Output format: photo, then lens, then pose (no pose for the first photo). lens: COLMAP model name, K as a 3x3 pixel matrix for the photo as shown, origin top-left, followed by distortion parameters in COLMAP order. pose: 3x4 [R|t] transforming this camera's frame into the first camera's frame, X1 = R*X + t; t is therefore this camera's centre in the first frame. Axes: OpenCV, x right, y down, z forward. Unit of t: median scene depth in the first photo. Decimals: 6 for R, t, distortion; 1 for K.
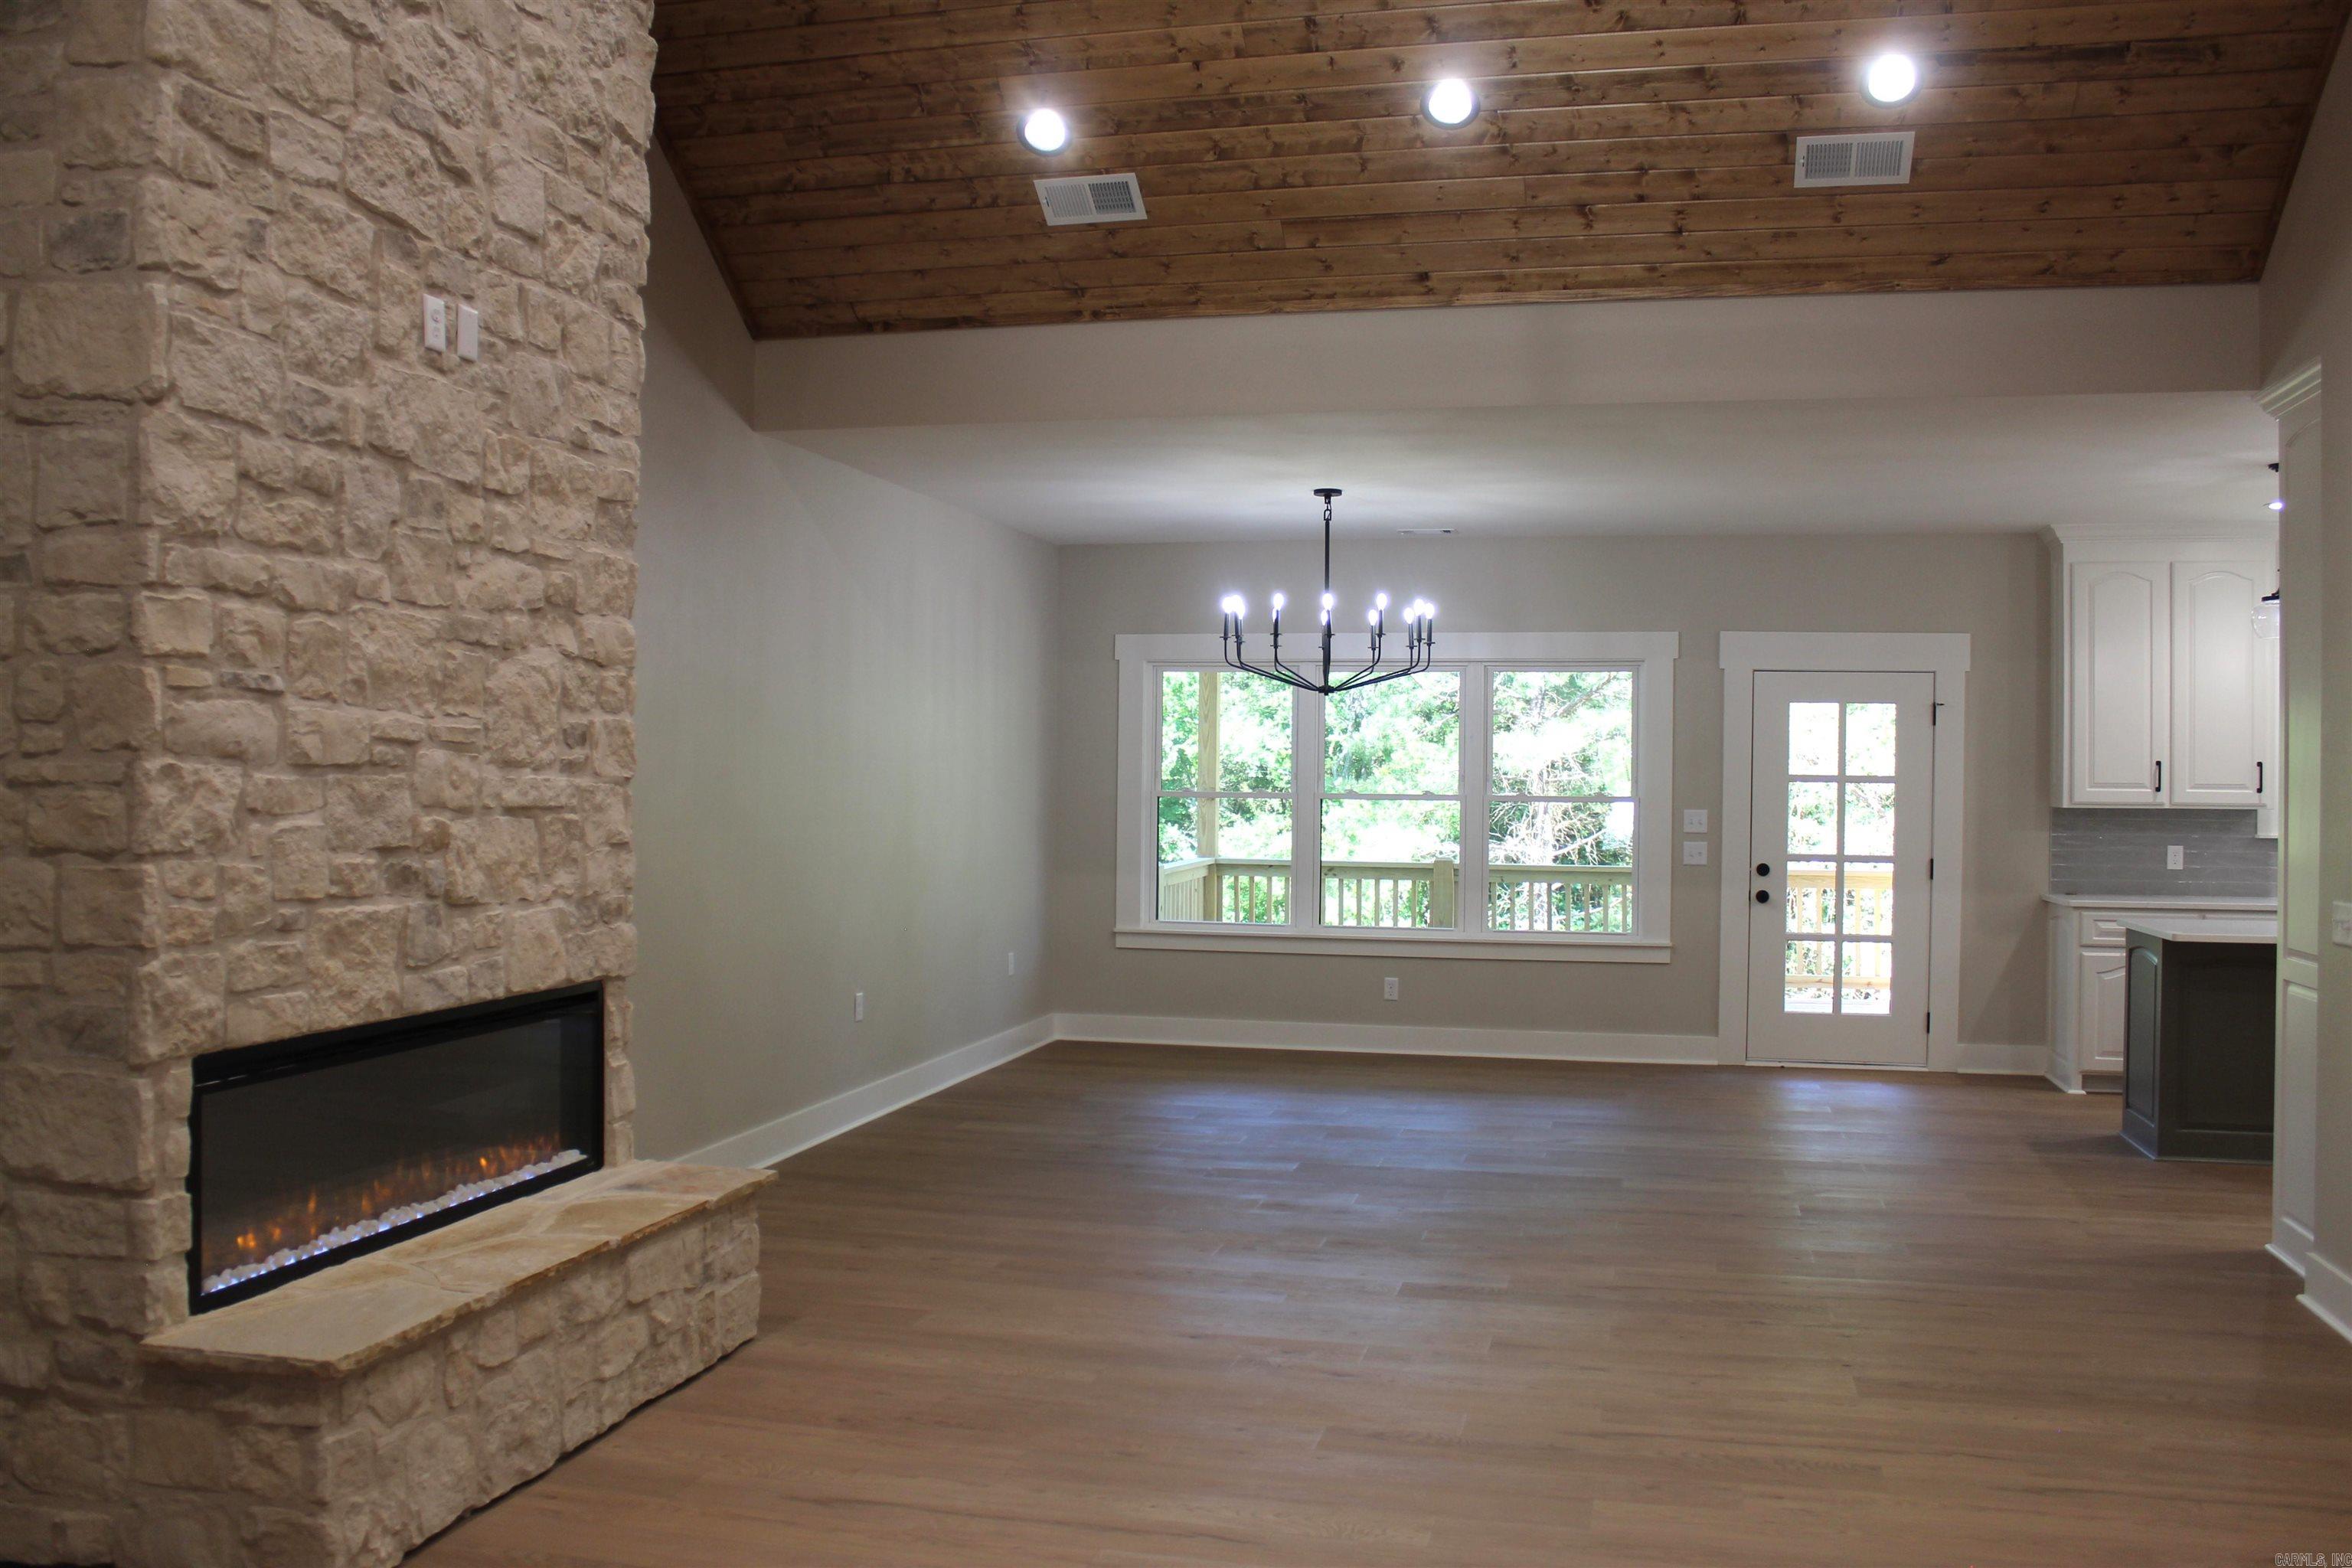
lens RADIAL K [[1977.1, 0, 1203.1], [0, 1977.1, 780.6], [0, 0, 1]] dist [-0.160329, 0.134915]
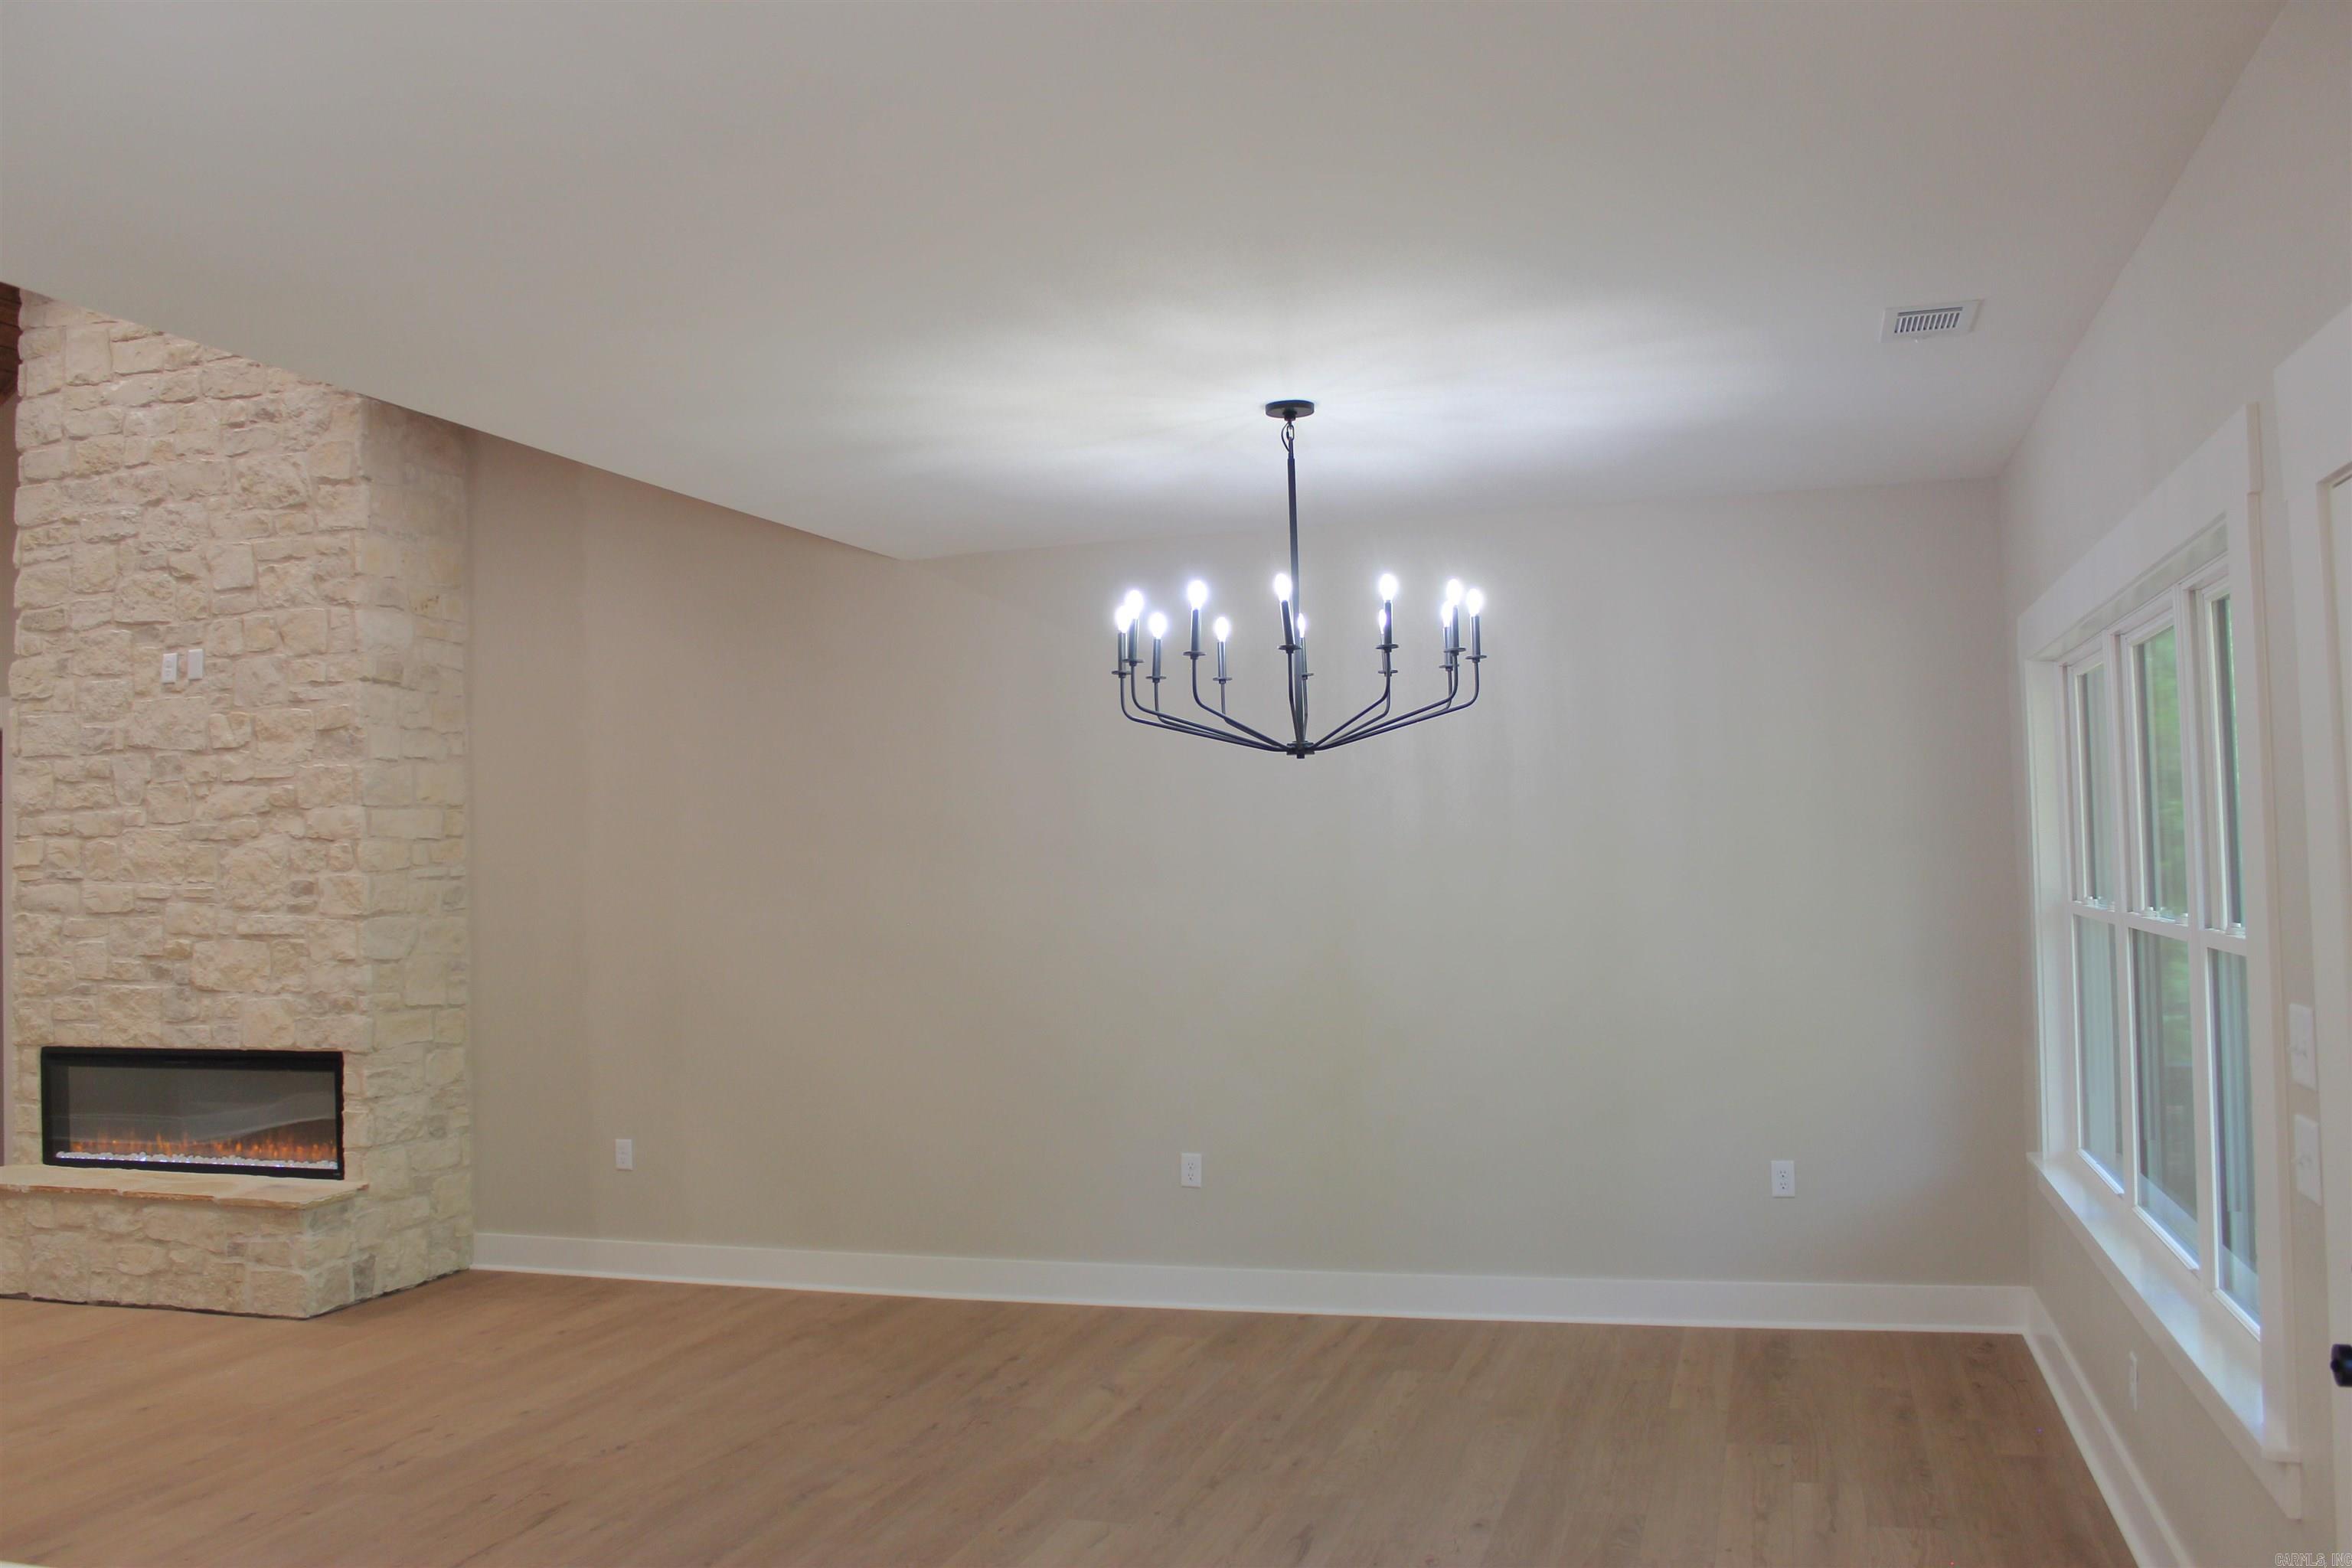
lens RADIAL K [[1977.1, 0, 1203.1], [0, 1977.1, 780.6], [0, 0, 1]] dist [-0.160329, 0.134915]
pose [[-0.075624, -0.046553, -0.996049, 1.282254], [0.024694, 0.998516, -0.048543, -0.019175], [0.996831, -0.028268, -0.074363, 2.047735]]
